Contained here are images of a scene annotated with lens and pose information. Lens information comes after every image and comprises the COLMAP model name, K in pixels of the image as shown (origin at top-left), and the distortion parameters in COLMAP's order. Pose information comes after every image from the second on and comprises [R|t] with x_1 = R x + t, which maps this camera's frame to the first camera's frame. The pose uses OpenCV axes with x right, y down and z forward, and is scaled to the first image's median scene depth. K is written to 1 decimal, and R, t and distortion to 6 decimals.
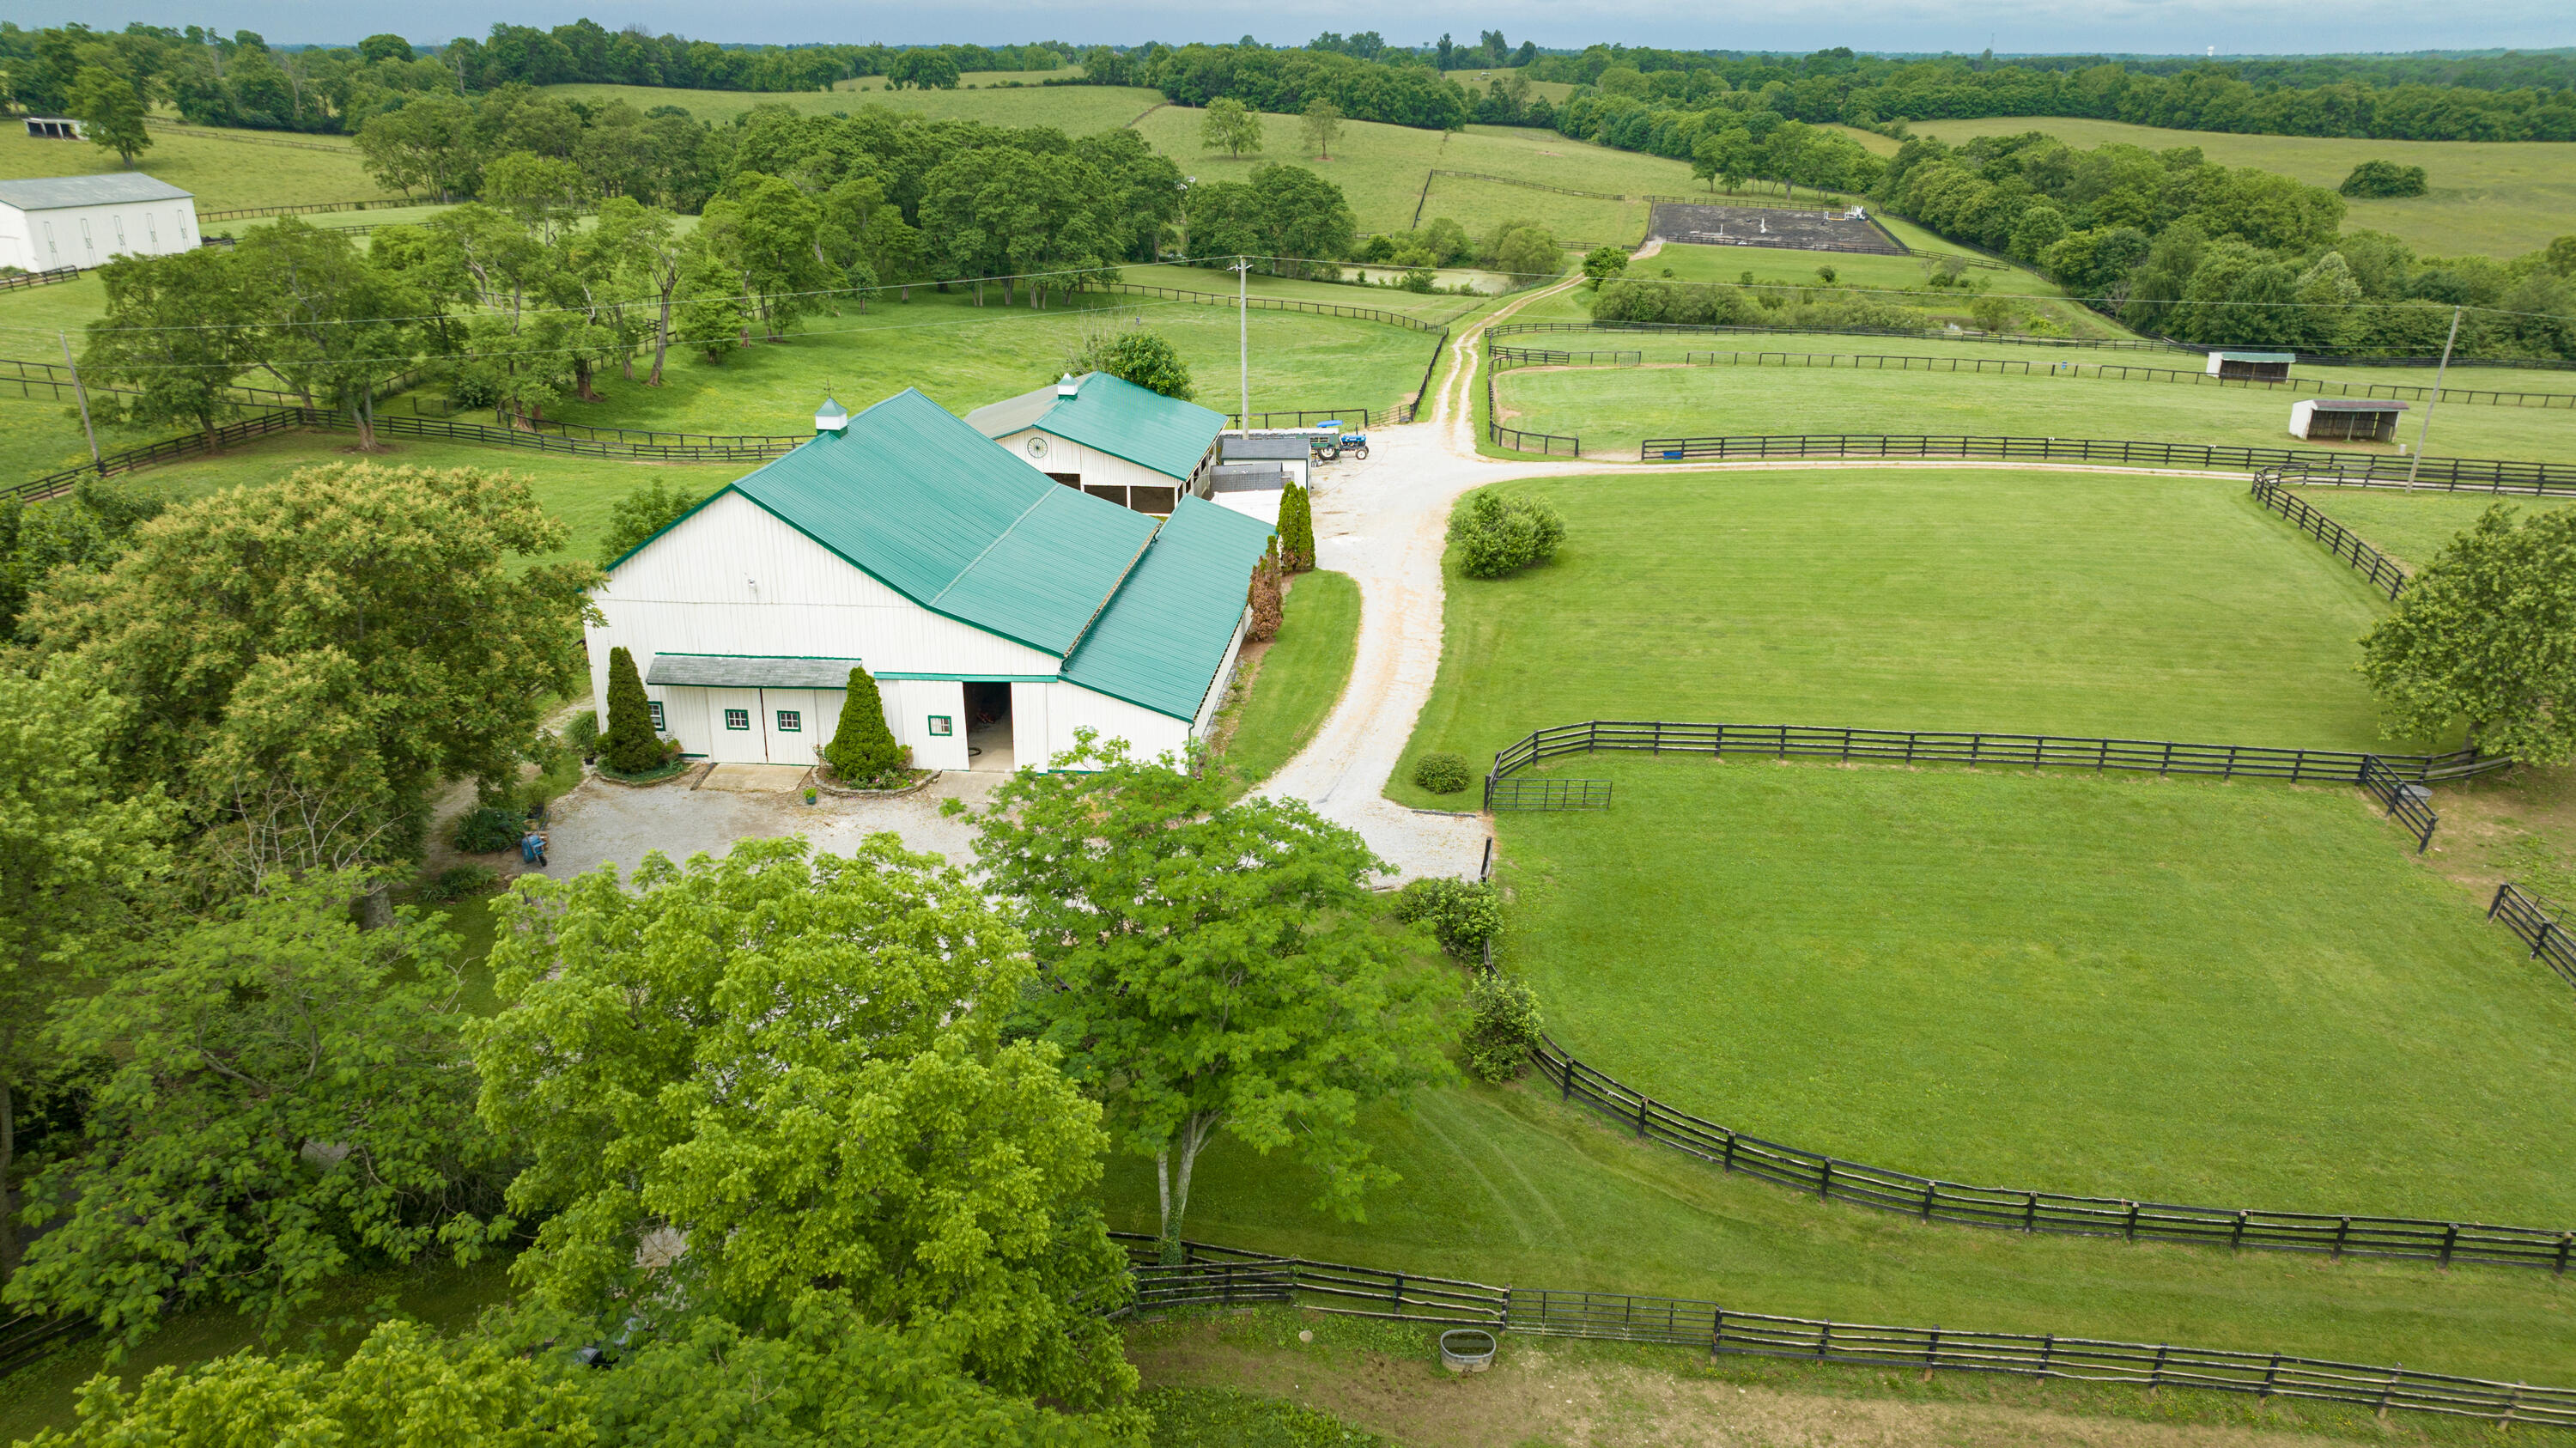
lens RADIAL K [[1826.7, 0, 1289.4], [0, 1826.7, 756.8], [0, 0, 1]] dist [-0.007353, 0.007802]
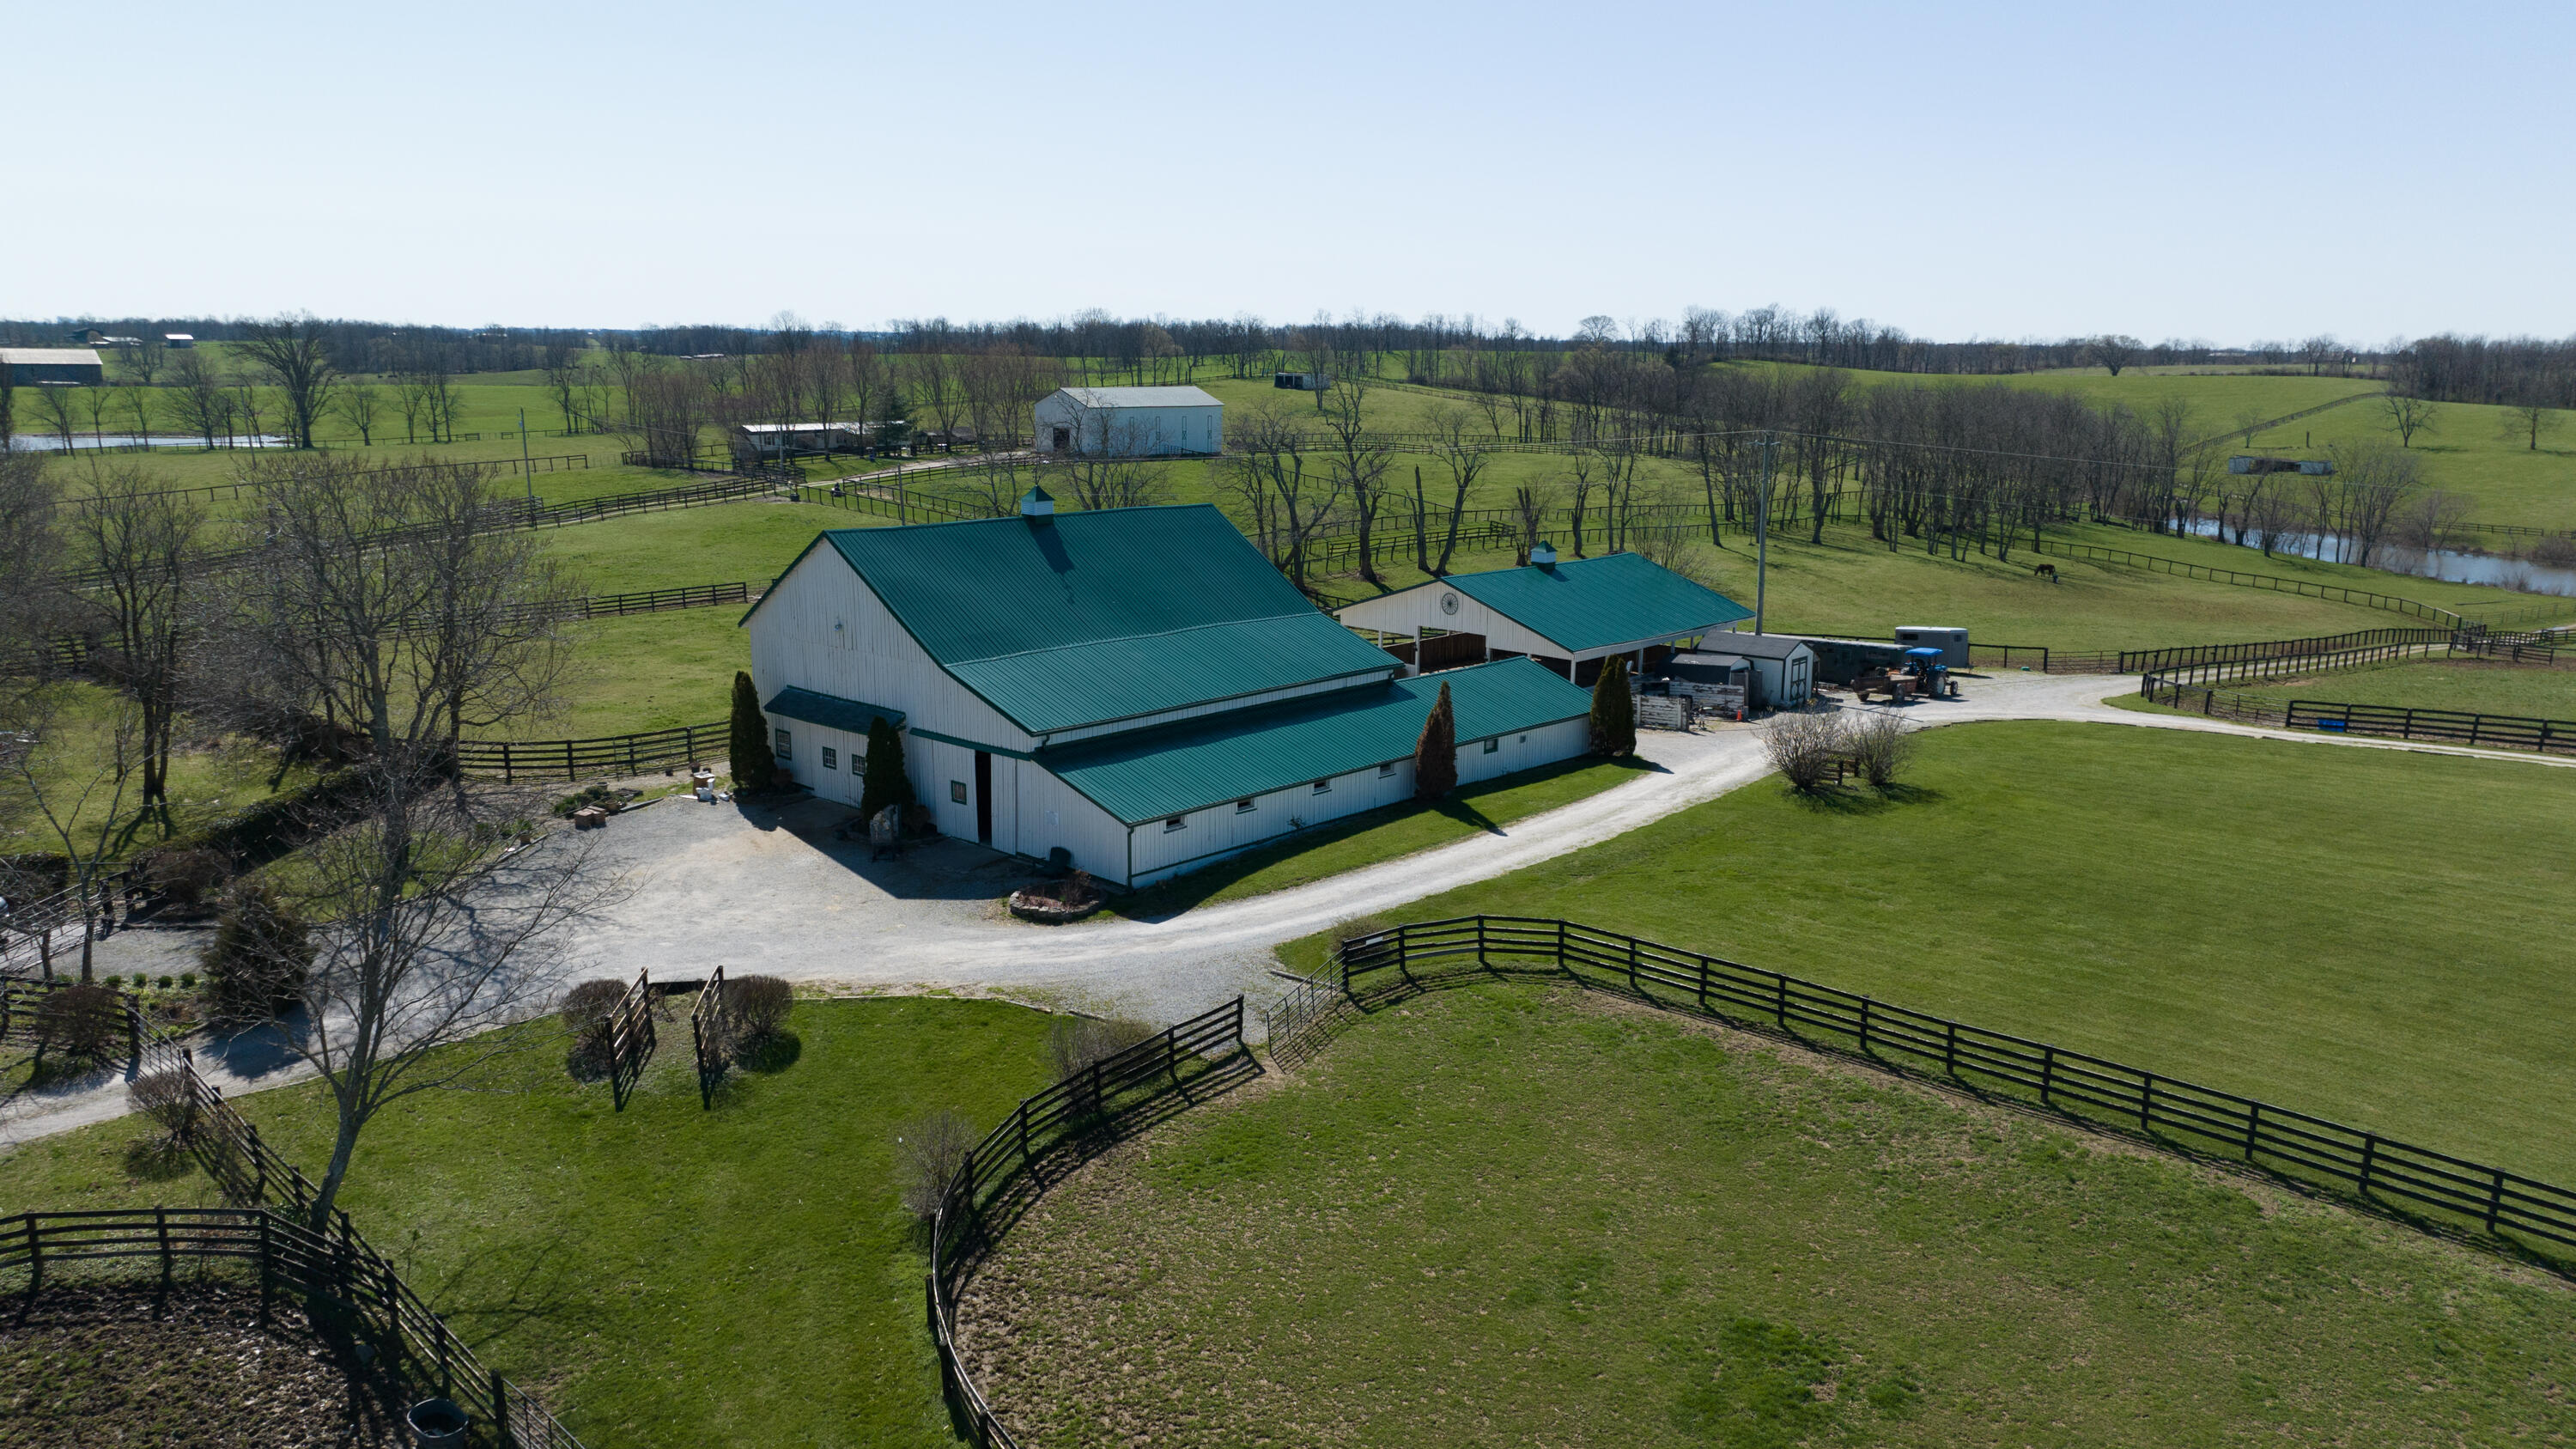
lens RADIAL K [[1826.8, 0, 1289.4], [0, 1826.8, 757.3], [0, 0, 1]] dist [-0.007353, 0.007802]
pose [[0.796676, 0.141824, -0.587531, 0.140987], [-0.228718, 0.970533, -0.075858, -0.000355], [0.559460, 0.194814, 0.805638, 0.079563]]
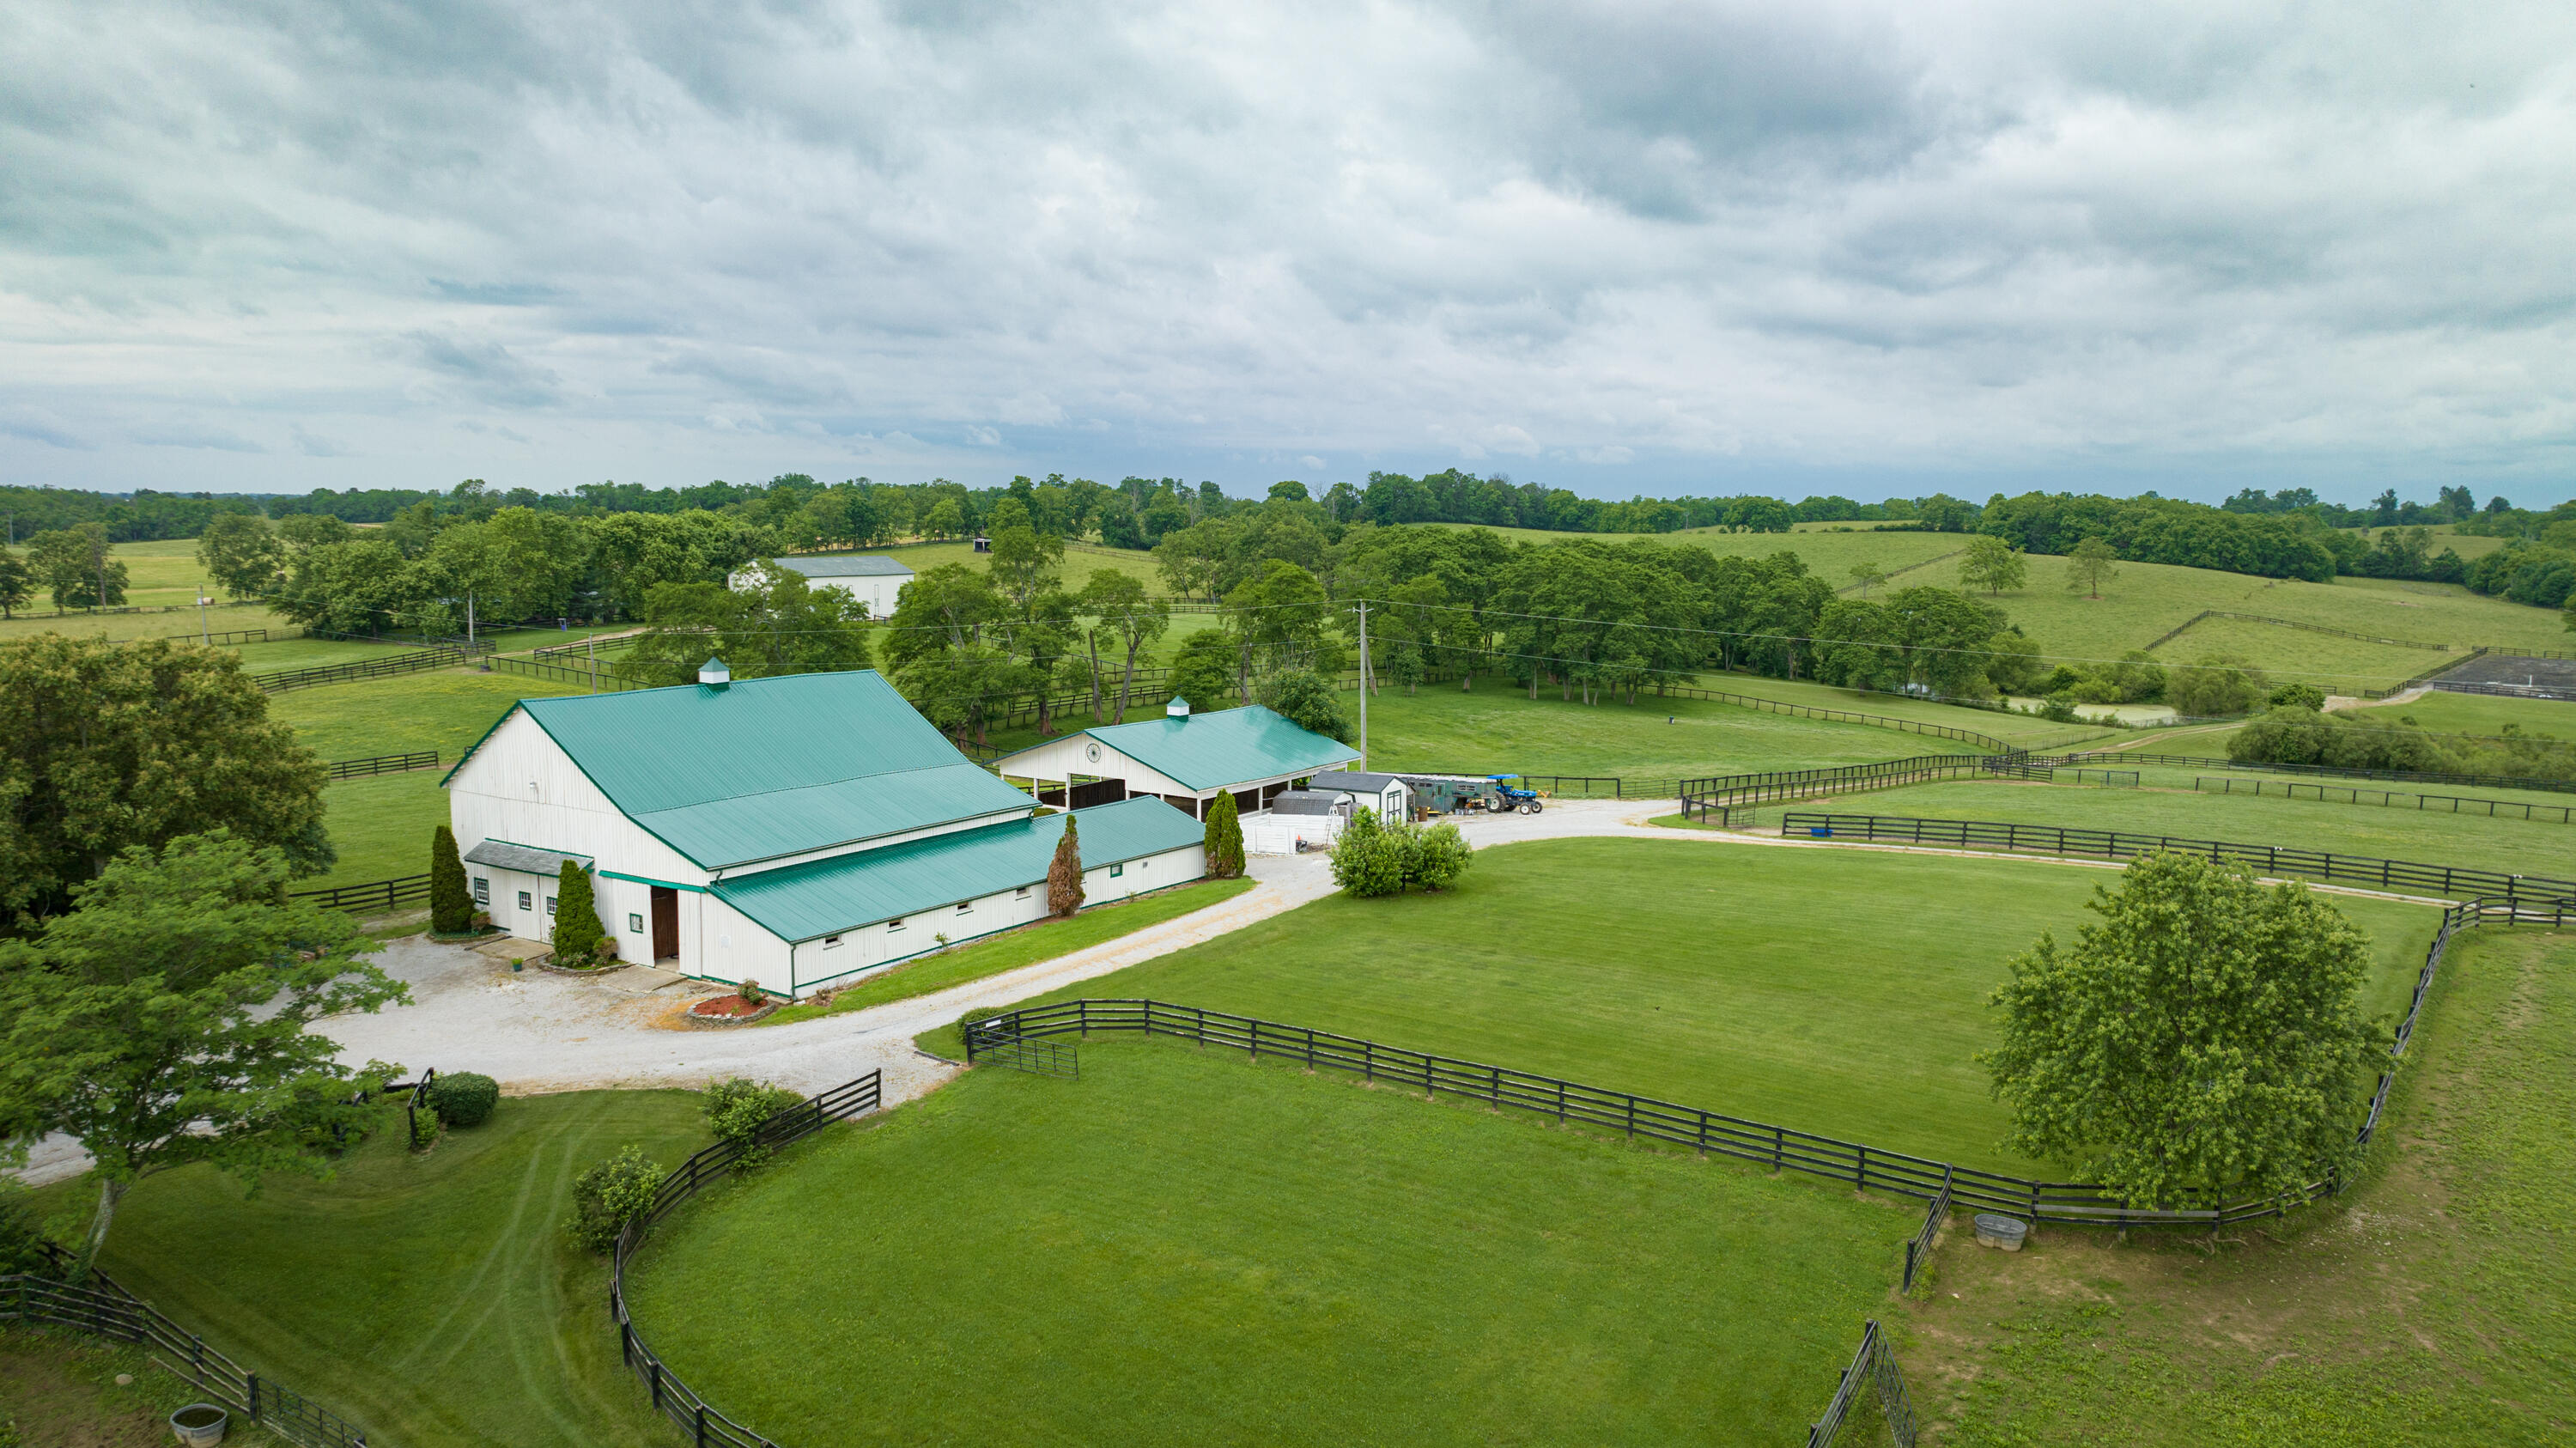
lens RADIAL K [[1826.7, 0, 1289.4], [0, 1826.7, 756.8], [0, 0, 1]] dist [-0.007353, 0.007802]
pose [[0.880905, 0.069137, -0.468217, 0.183301], [-0.176659, 0.965808, -0.189756, 0.007109], [0.439088, 0.249872, 0.862998, 0.044768]]
